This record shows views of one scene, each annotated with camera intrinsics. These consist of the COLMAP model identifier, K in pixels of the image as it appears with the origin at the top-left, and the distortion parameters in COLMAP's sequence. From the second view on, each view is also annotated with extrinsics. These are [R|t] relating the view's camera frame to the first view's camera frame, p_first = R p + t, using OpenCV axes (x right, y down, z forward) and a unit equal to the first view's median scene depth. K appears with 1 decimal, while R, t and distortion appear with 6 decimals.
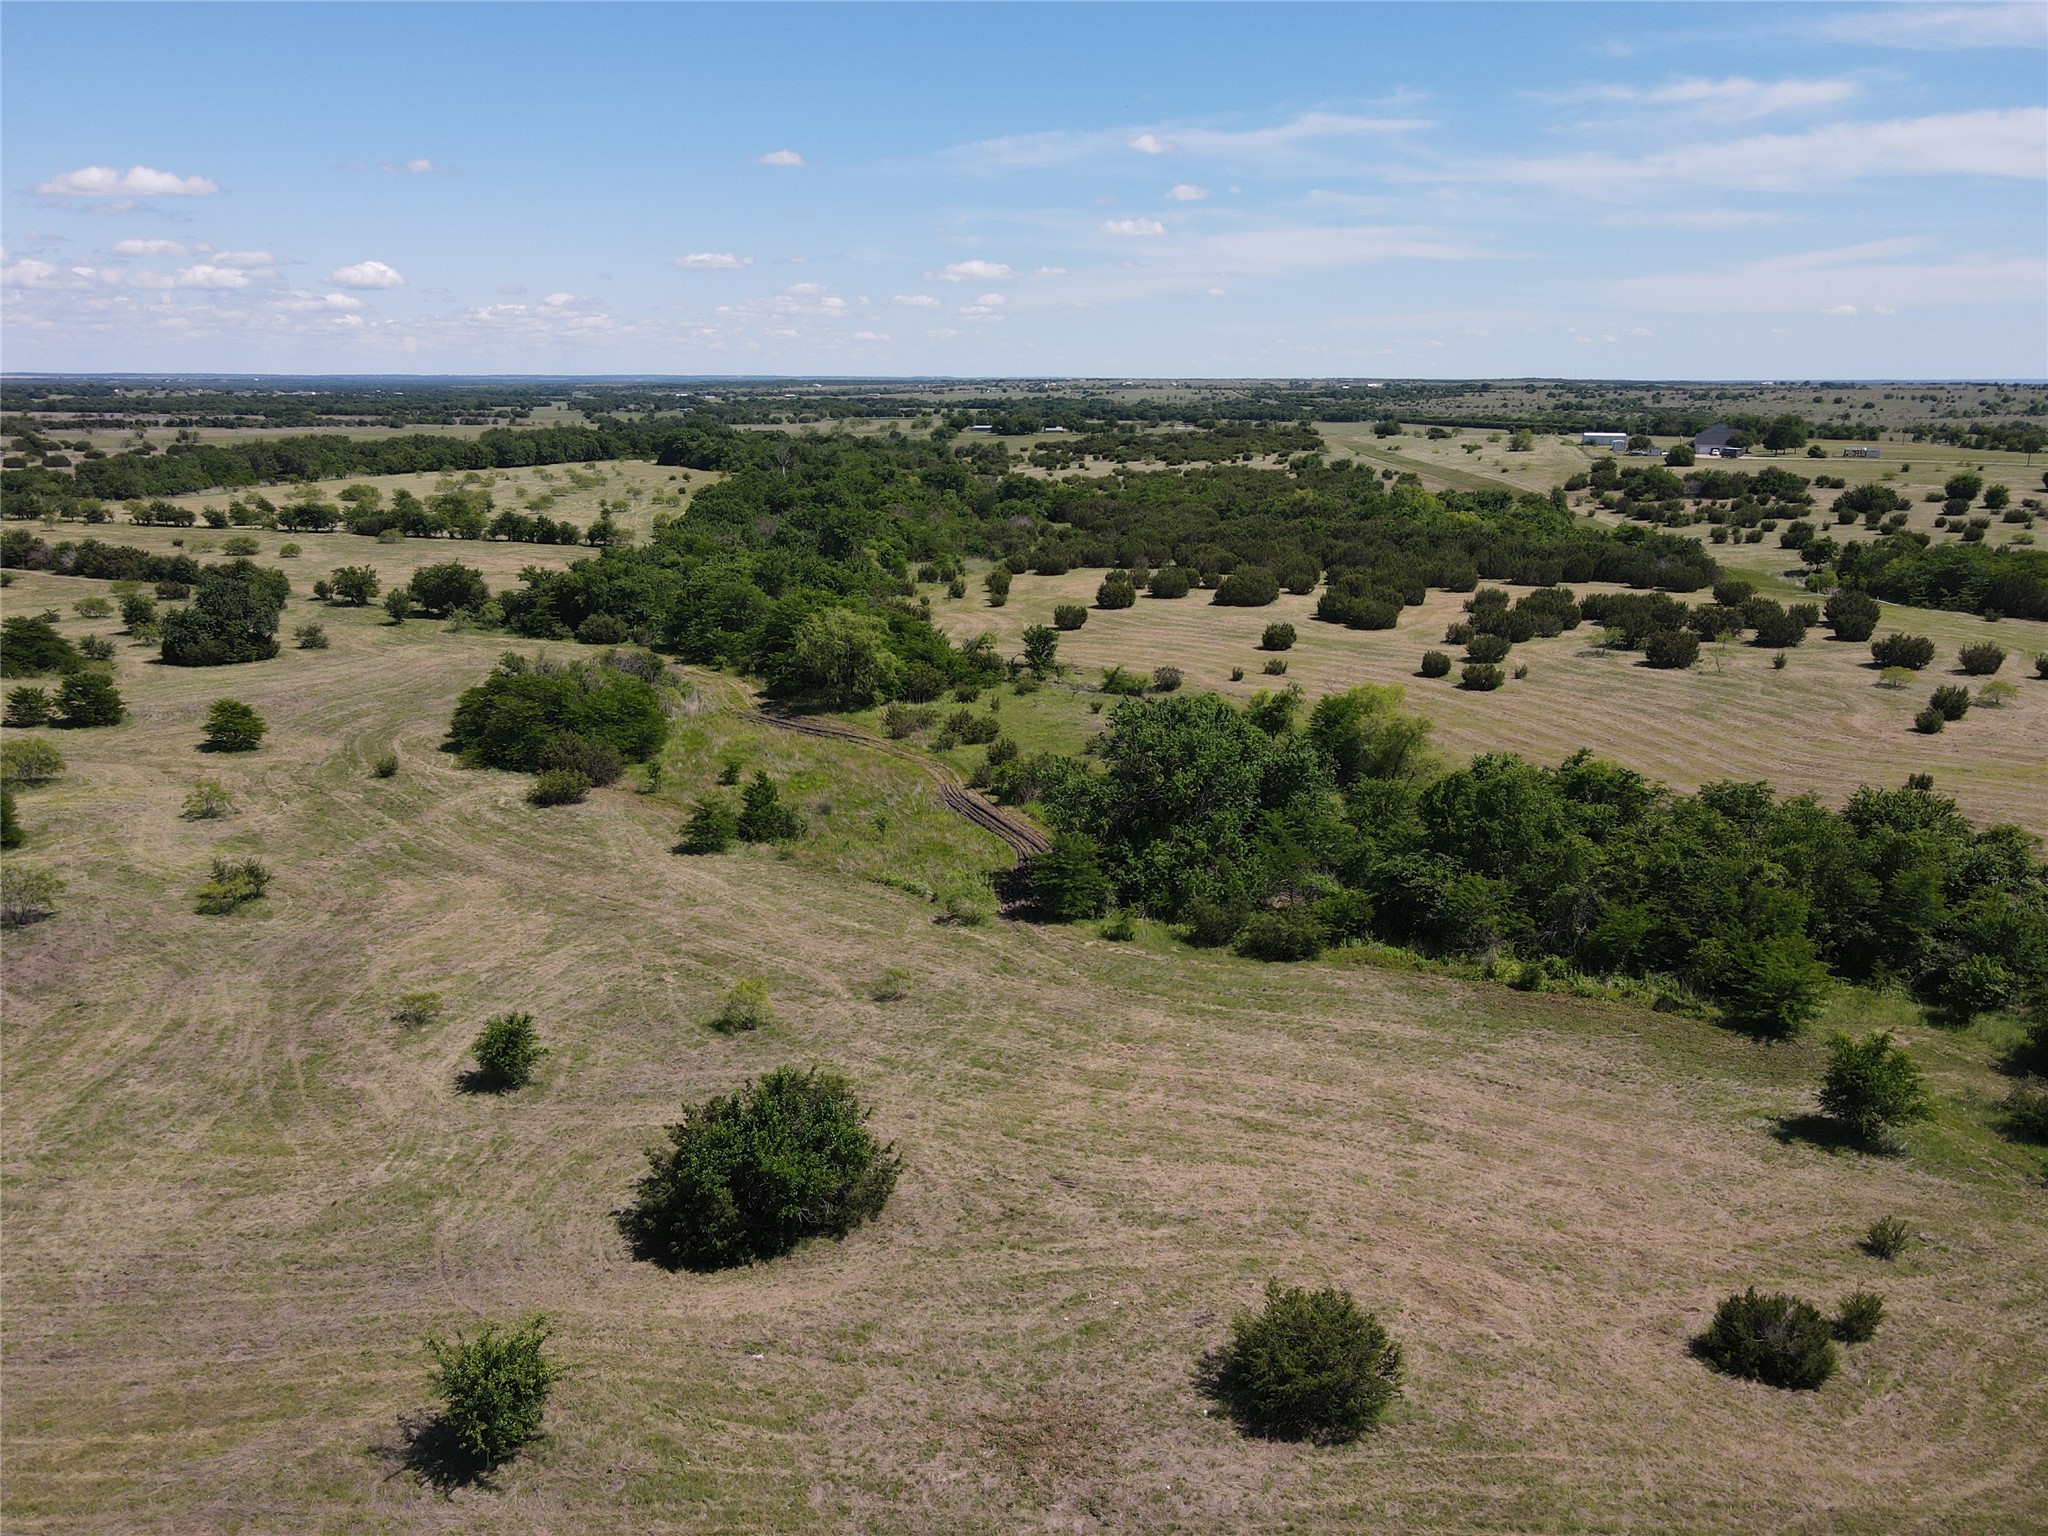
lens RADIAL K [[1442.2, 0, 1024.0], [0, 1442.2, 768.0], [0, 0, 1]] dist [0.012135, 0.008131]
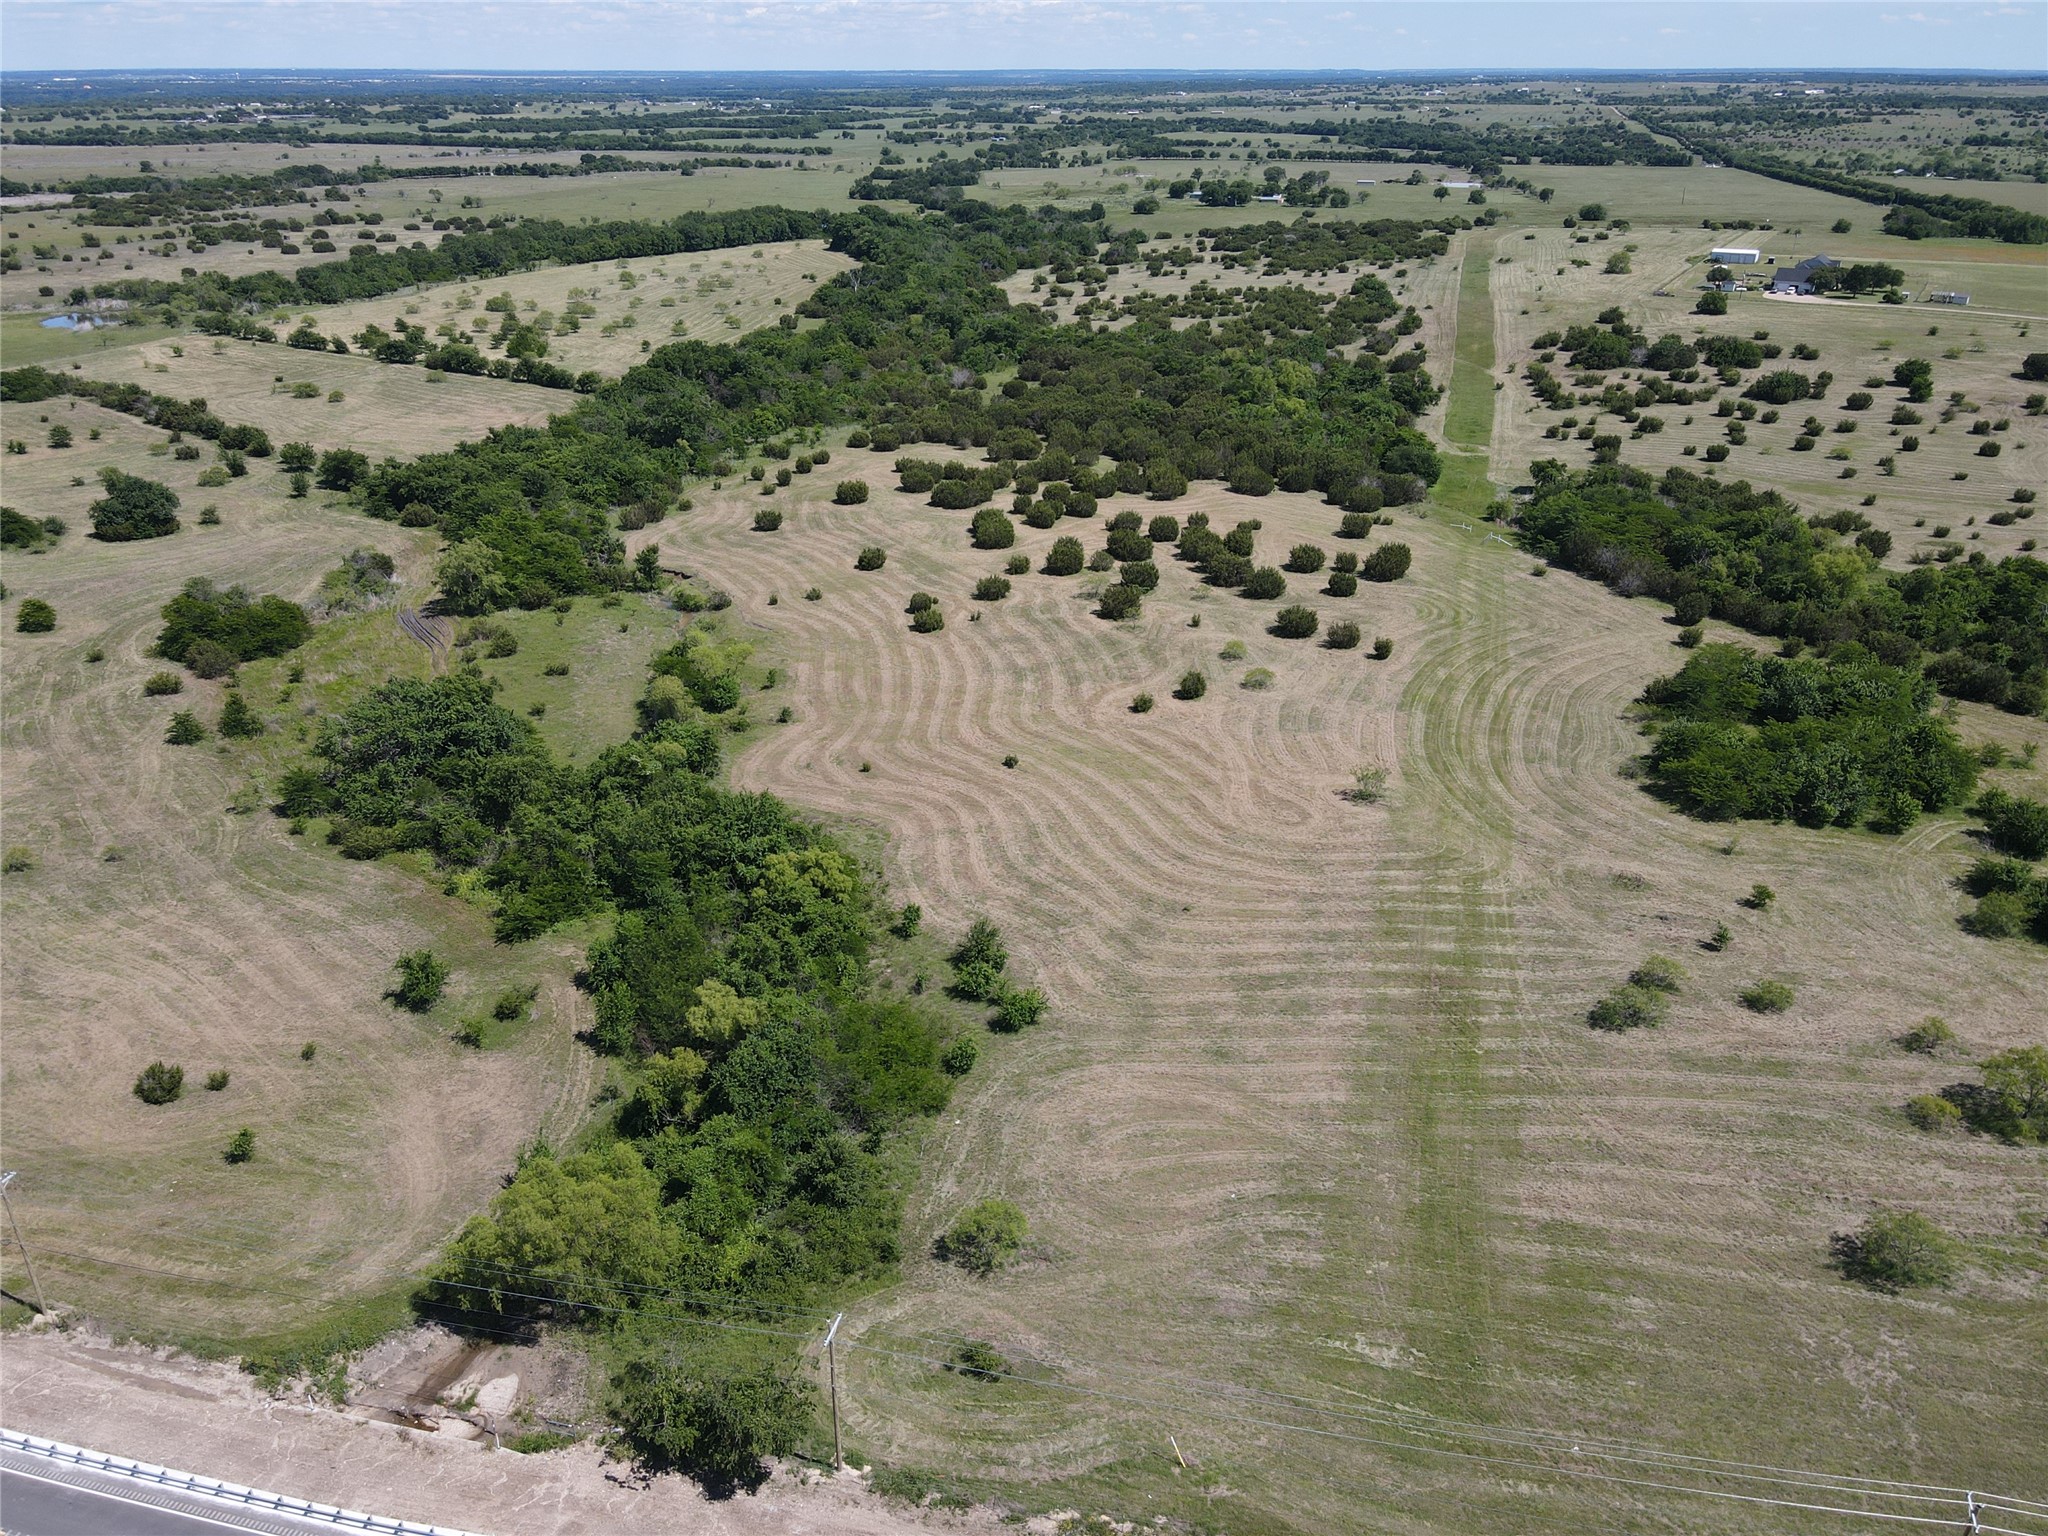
lens RADIAL K [[1419.3, 0, 1024.0], [0, 1419.3, 768.0], [0, 0, 1]] dist [0.005115, 0.009956]
pose [[0.970553, 0.102779, -0.217860, 1.349477], [-0.060541, 0.979454, 0.192365, -0.359776], [0.233155, -0.173511, 0.956835, -0.440478]]
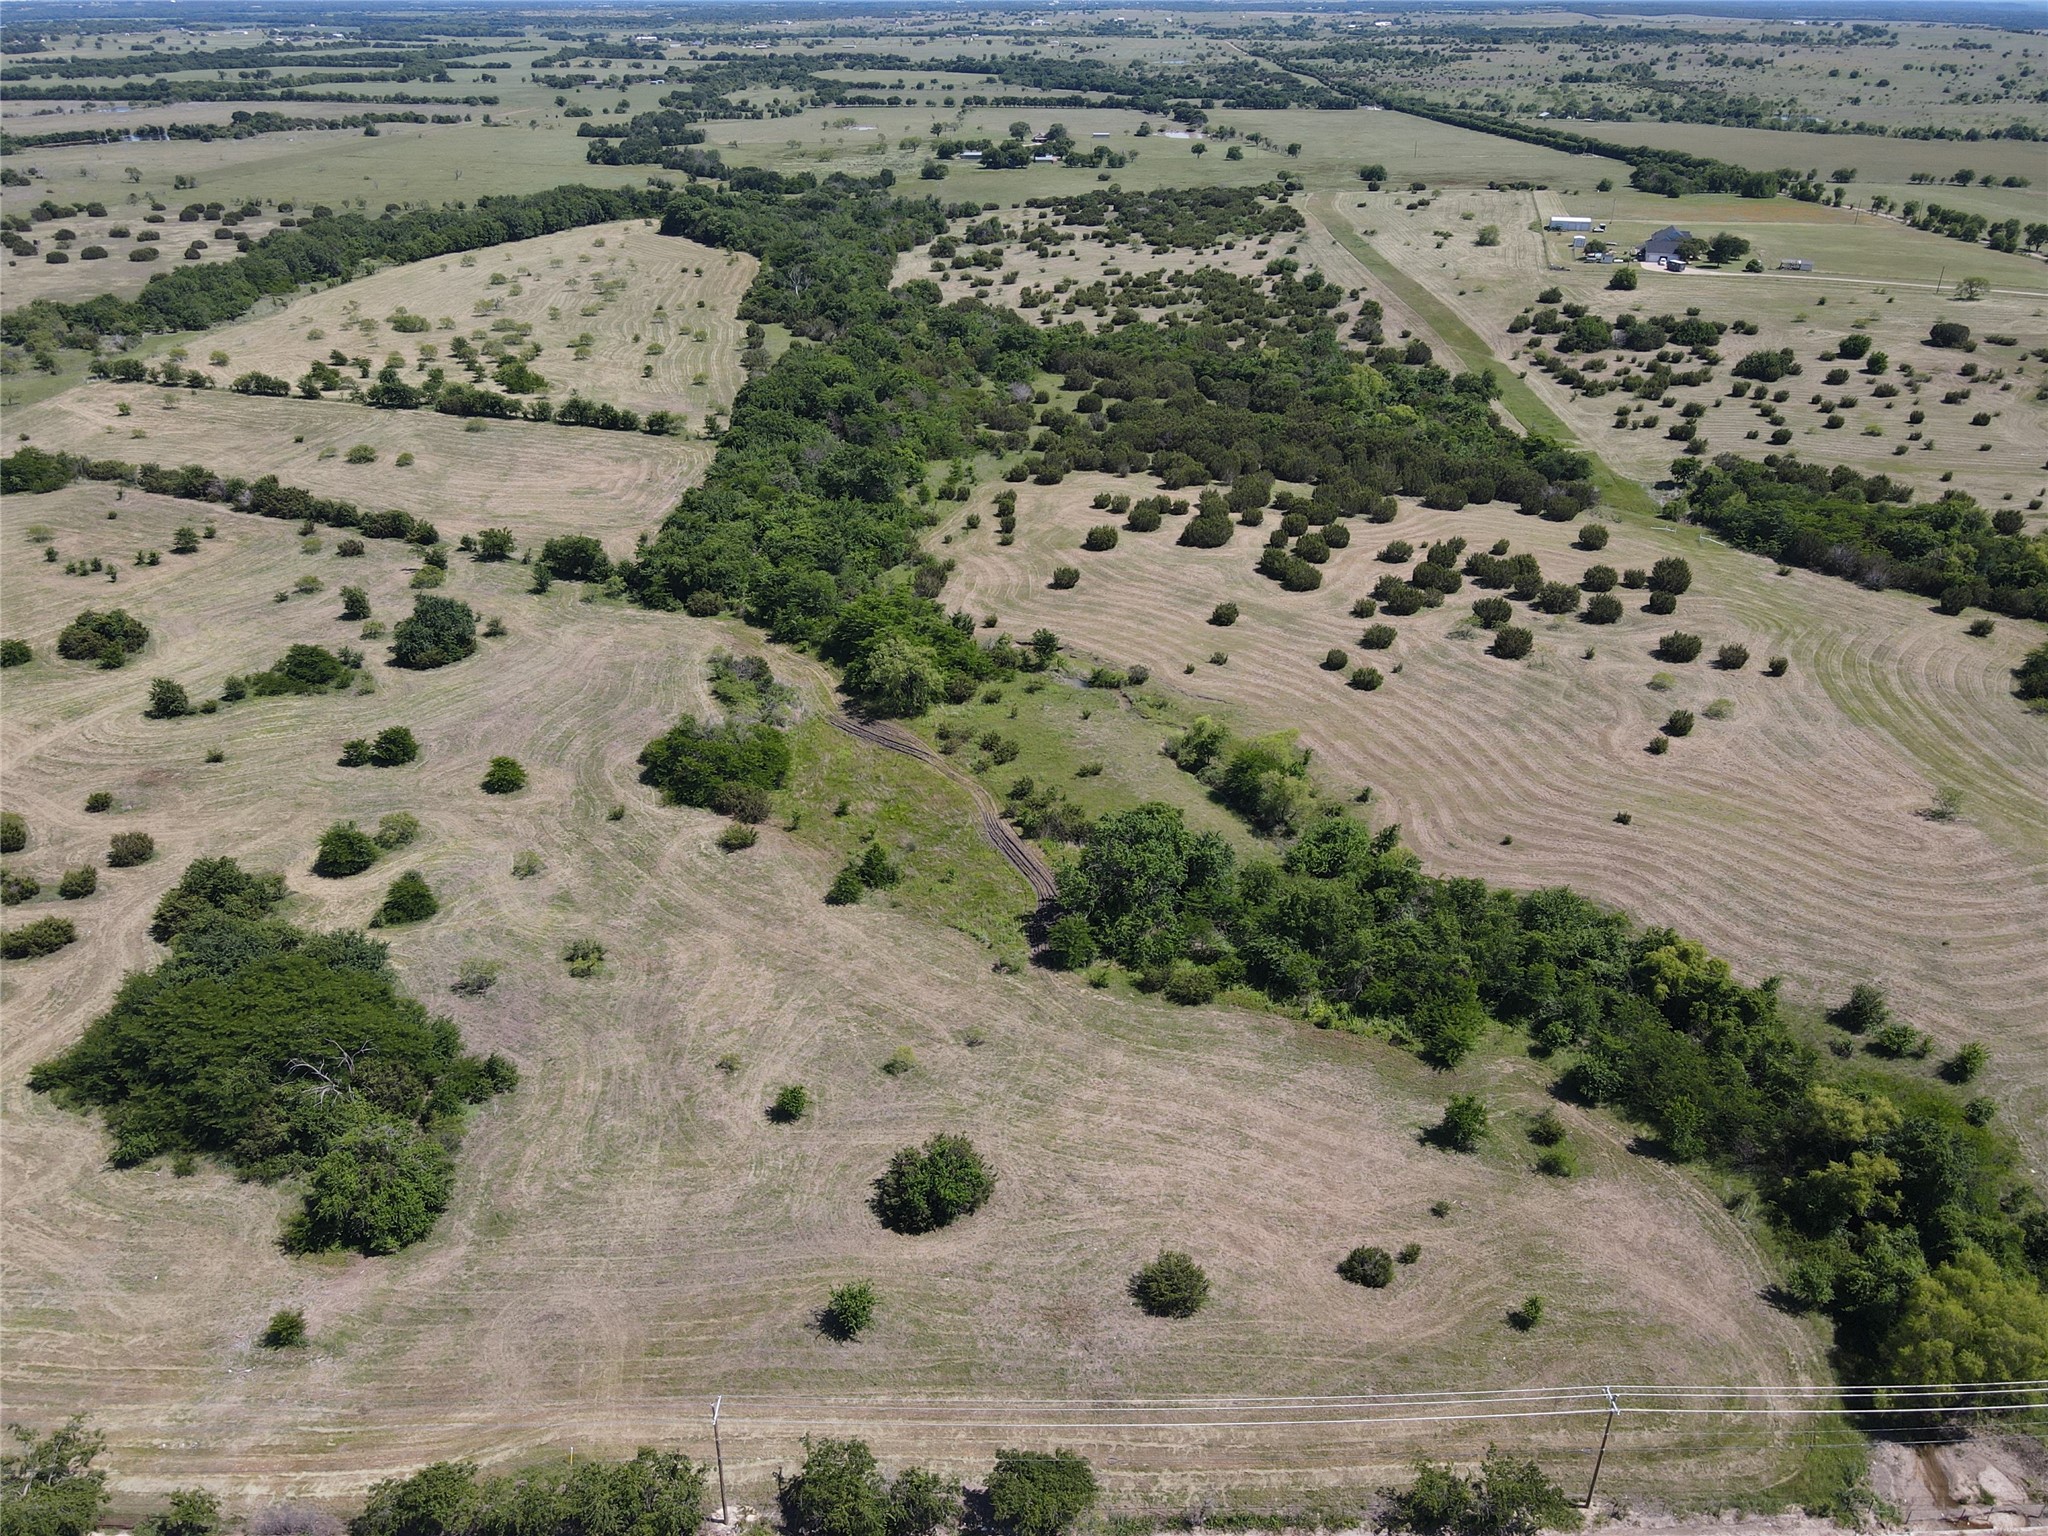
lens RADIAL K [[1419.3, 0, 1024.0], [0, 1419.3, 768.0], [0, 0, 1]] dist [0.005115, 0.009956]
pose [[0.999951, -0.005021, 0.008532, -0.041565], [0.002963, 0.974131, 0.225965, -0.557538], [-0.009446, -0.225928, 0.974098, -0.648344]]
